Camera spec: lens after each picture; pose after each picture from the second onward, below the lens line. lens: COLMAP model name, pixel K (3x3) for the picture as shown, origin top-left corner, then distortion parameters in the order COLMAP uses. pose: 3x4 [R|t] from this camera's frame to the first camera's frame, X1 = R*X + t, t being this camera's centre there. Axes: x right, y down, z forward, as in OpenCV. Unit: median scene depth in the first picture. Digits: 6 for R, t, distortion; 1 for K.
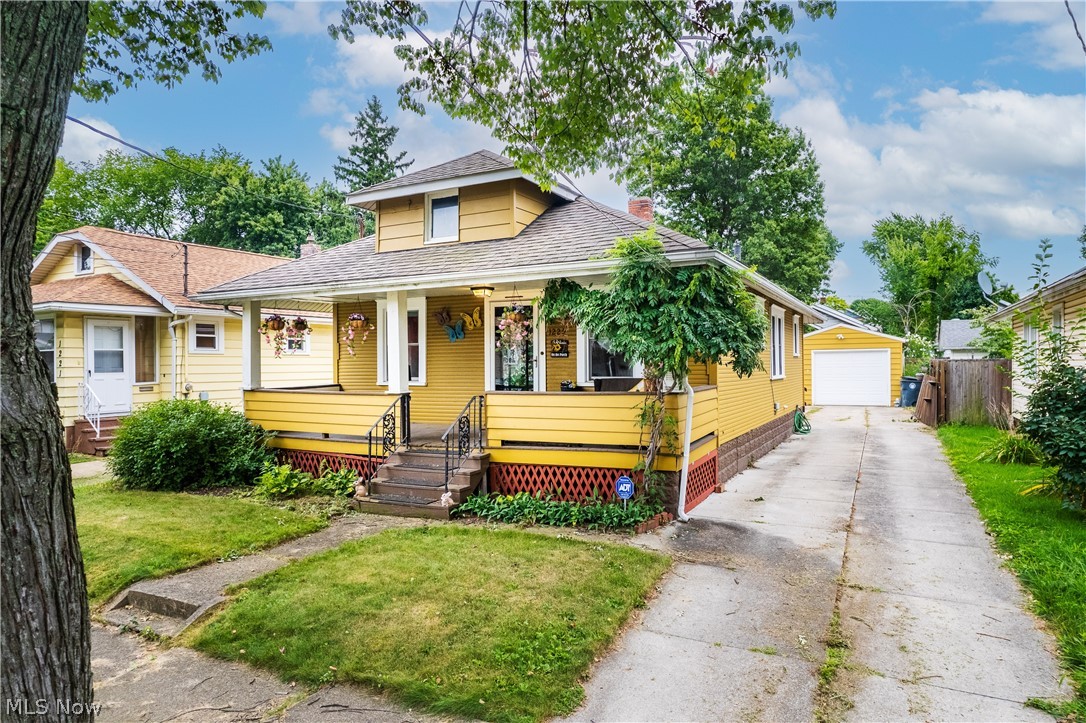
lens RADIAL K [[695.8, 0, 548.7], [0, 695.8, 363.4], [0, 0, 1]] dist [-0.068732, 0.053921]
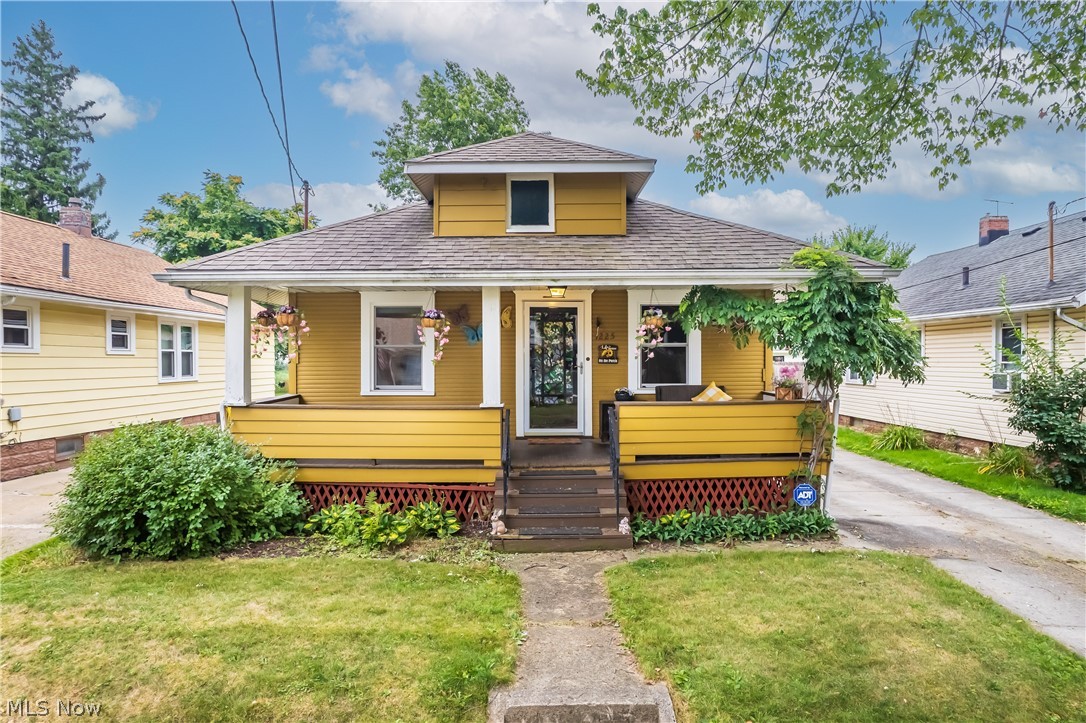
lens RADIAL K [[695.8, 0, 549.2], [0, 695.8, 361.9], [0, 0, 1]] dist [-0.068732, 0.053921]
pose [[0.883567, 0.005328, 0.468275, -0.490777], [-0.005088, 0.999985, -0.001778, -0.009133], [-0.468278, -0.000811, 0.883581, 0.197159]]
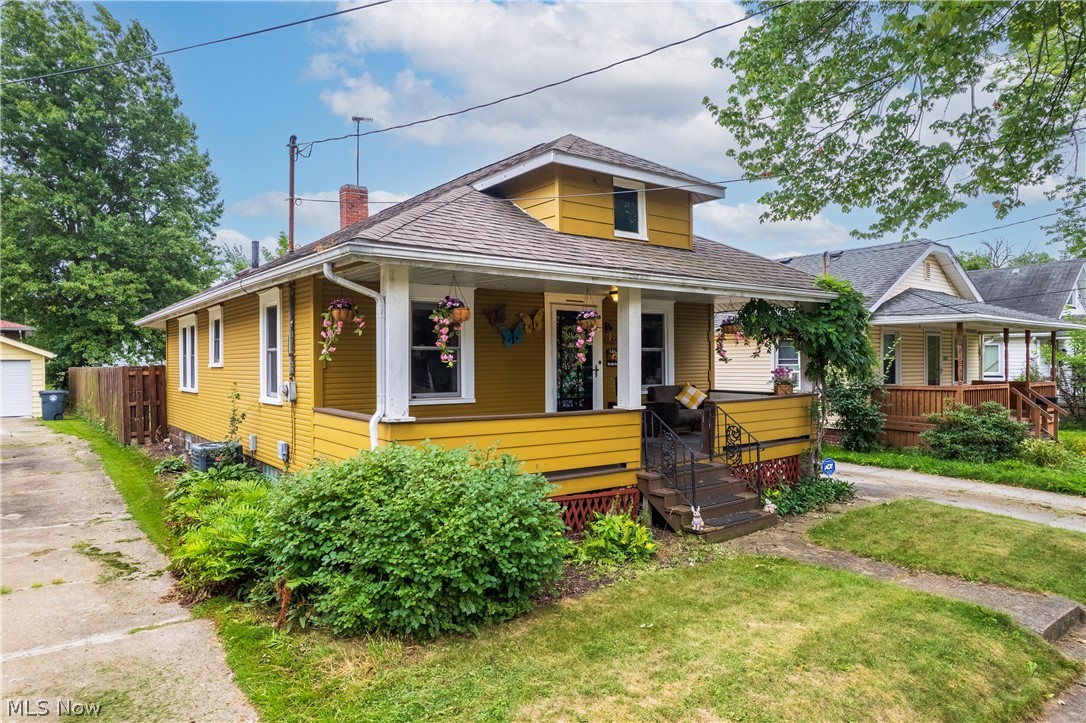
lens RADIAL K [[695.8, 0, 550.4], [0, 695.8, 363.5], [0, 0, 1]] dist [-0.068732, 0.053921]
pose [[0.423020, 0.006495, 0.906097, -0.913439], [0.003120, 0.999958, -0.008625, -0.005264], [-0.906115, 0.006476, 0.422982, 0.649101]]
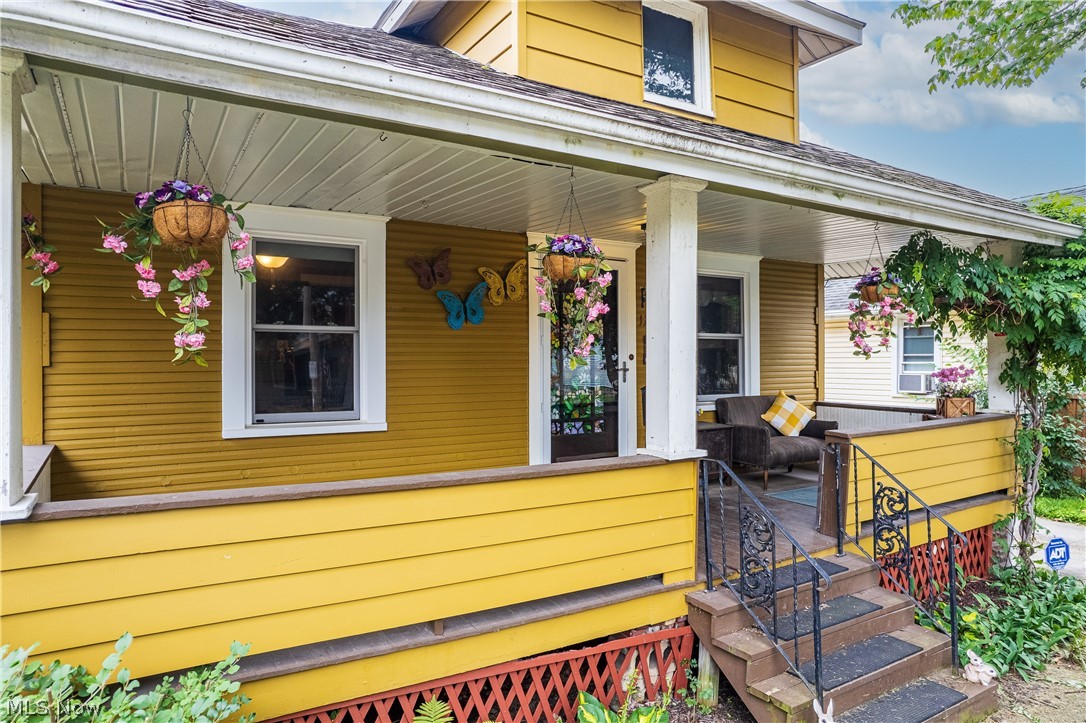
lens RADIAL K [[695.8, 0, 548.6], [0, 695.8, 360.1], [0, 0, 1]] dist [-0.068732, 0.053921]
pose [[0.514033, 0.009031, 0.857723, -0.525651], [-0.000341, 0.999947, -0.010325, -0.006565], [-0.857770, 0.005015, 0.514008, 0.763781]]
